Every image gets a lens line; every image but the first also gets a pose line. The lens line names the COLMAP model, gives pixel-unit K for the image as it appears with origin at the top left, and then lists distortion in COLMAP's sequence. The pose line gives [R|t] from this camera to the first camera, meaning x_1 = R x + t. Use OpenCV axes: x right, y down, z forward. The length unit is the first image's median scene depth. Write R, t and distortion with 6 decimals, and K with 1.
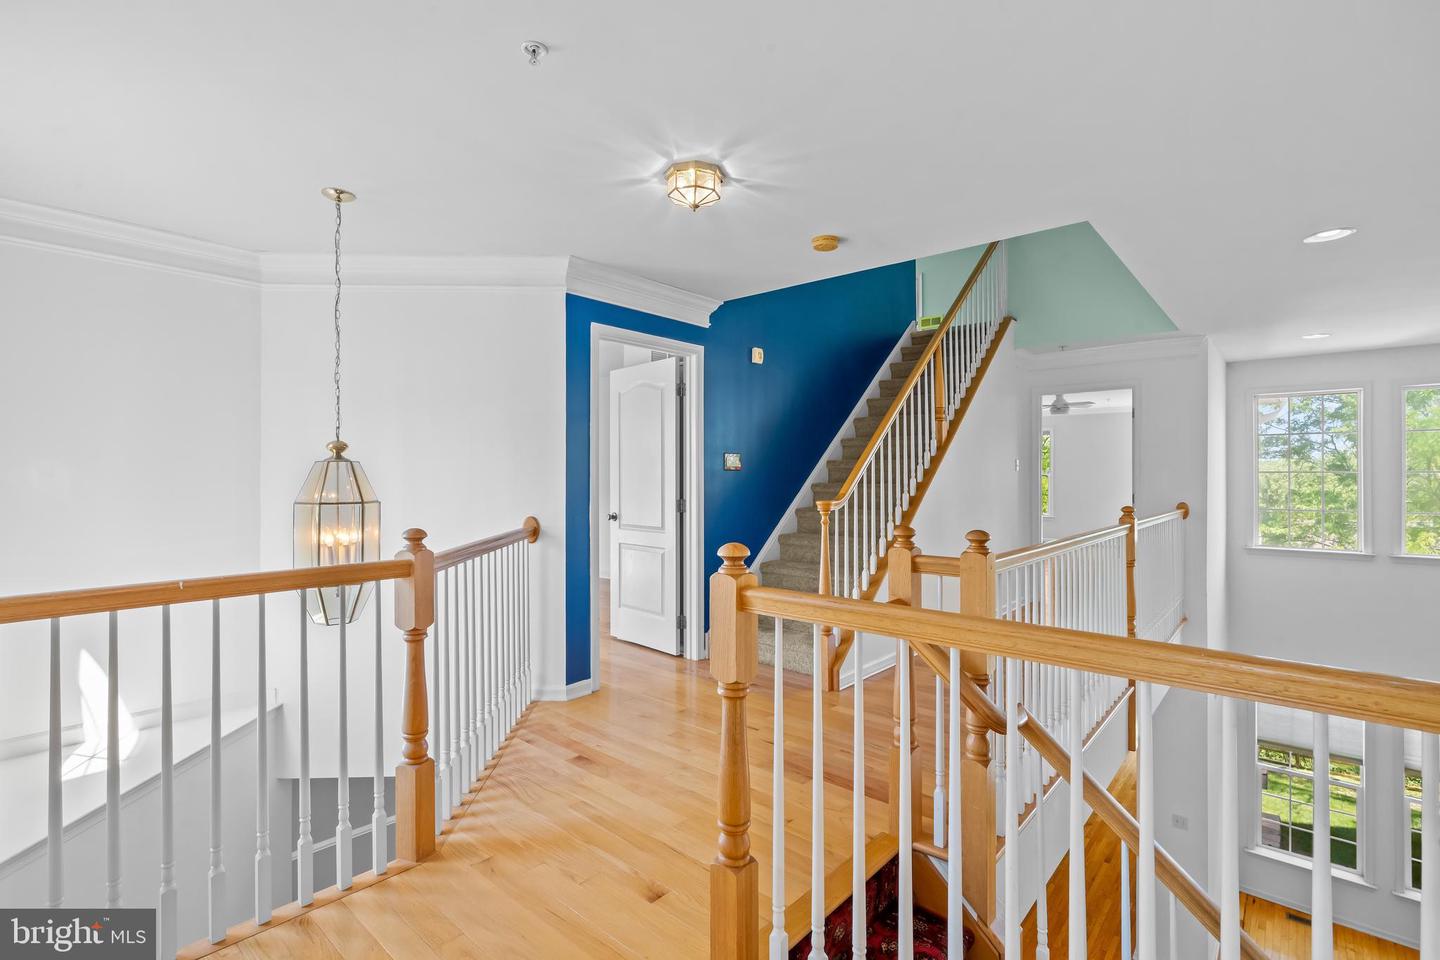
lens RADIAL K [[665.3, 0, 720.0], [0, 665.3, 480.0], [0, 0, 1]] dist [0.000704, 0.000176]
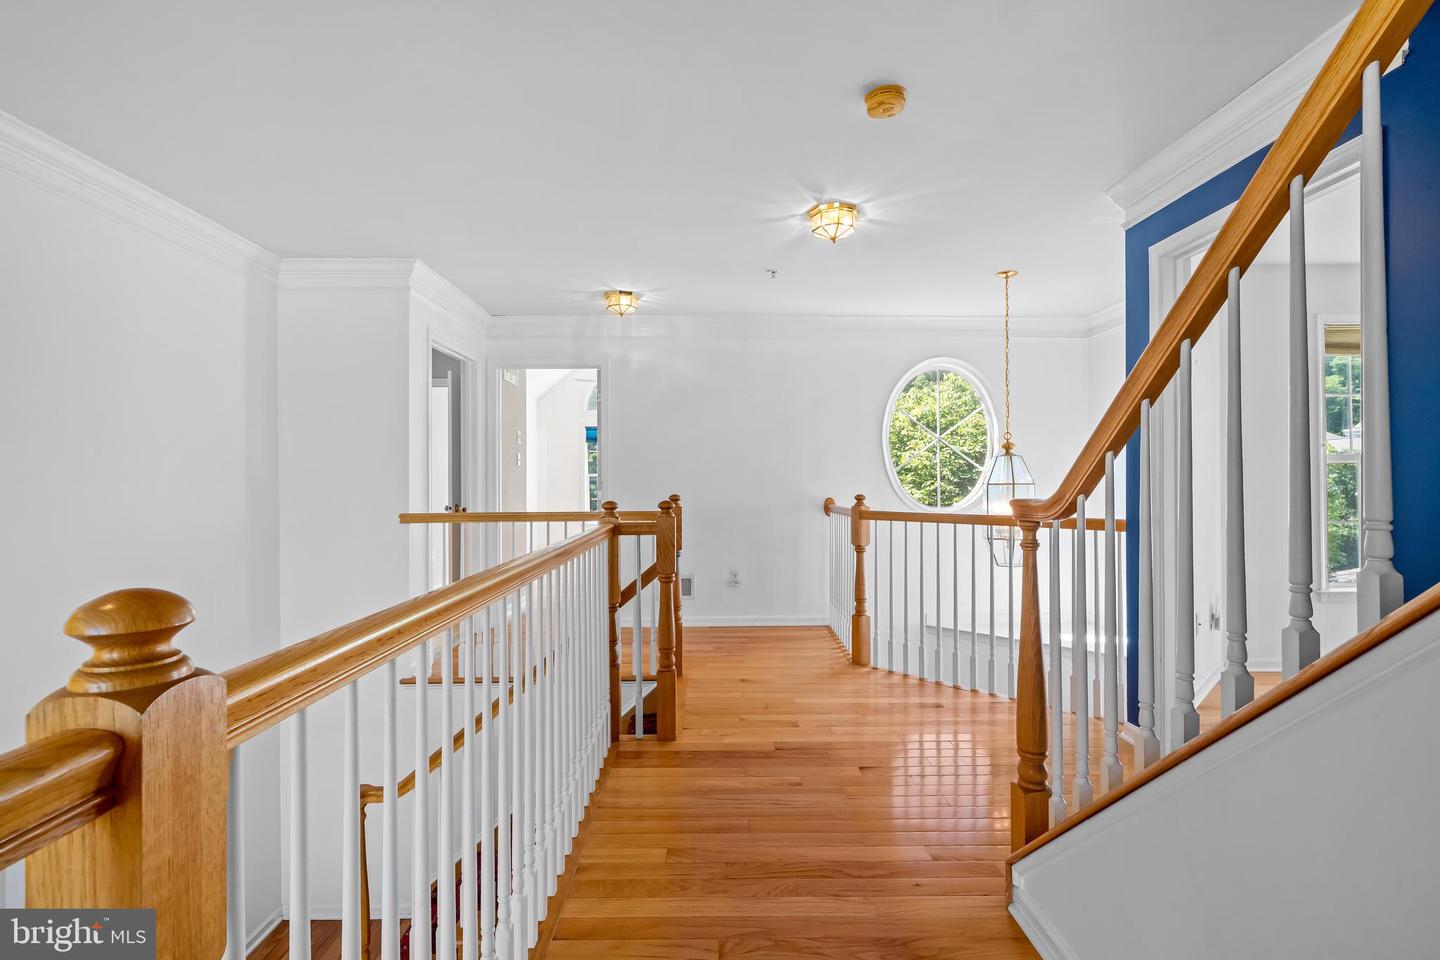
lens RADIAL K [[665.3, 0, 720.0], [0, 665.3, 480.0], [0, 0, 1]] dist [0.000704, 0.000176]
pose [[-0.743008, 0.005026, -0.669264, 0.879345], [0.002007, 0.999984, 0.005282, 0.016457], [0.669280, 0.002581, -0.743006, 1.676059]]
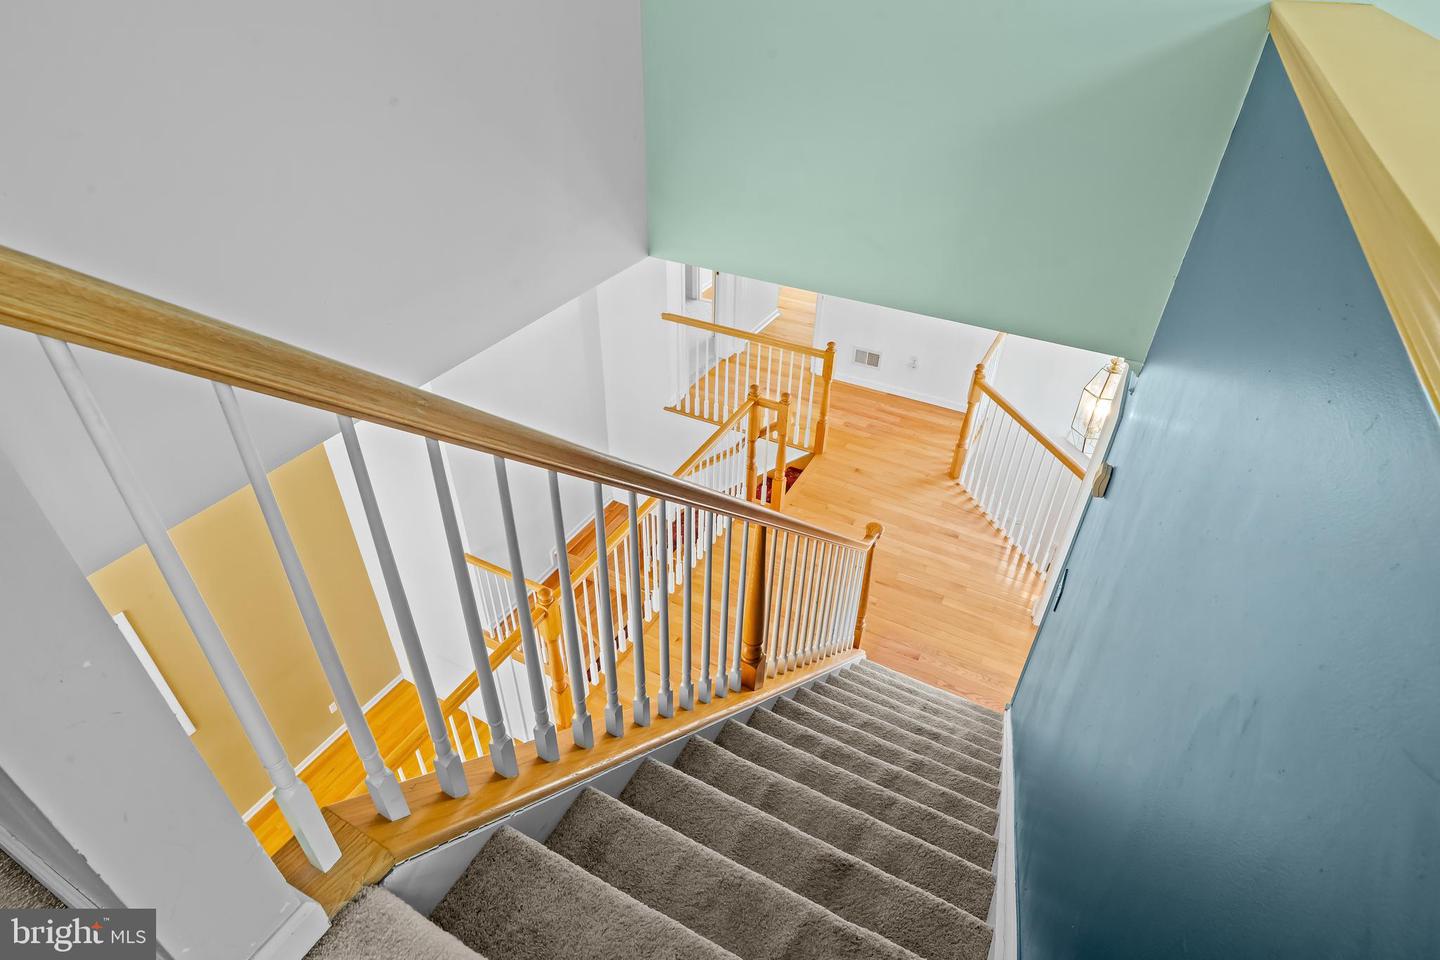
lens RADIAL K [[778.4, 0, 720.0], [0, 778.4, 480.0], [0, 0, 1]] dist [0.000234, 0.000000]
pose [[-0.972993, 0.115419, -0.199906, 0.827550], [-0.027606, 0.801622, 0.597194, -0.957414], [0.229177, 0.586584, -0.776786, 2.478317]]
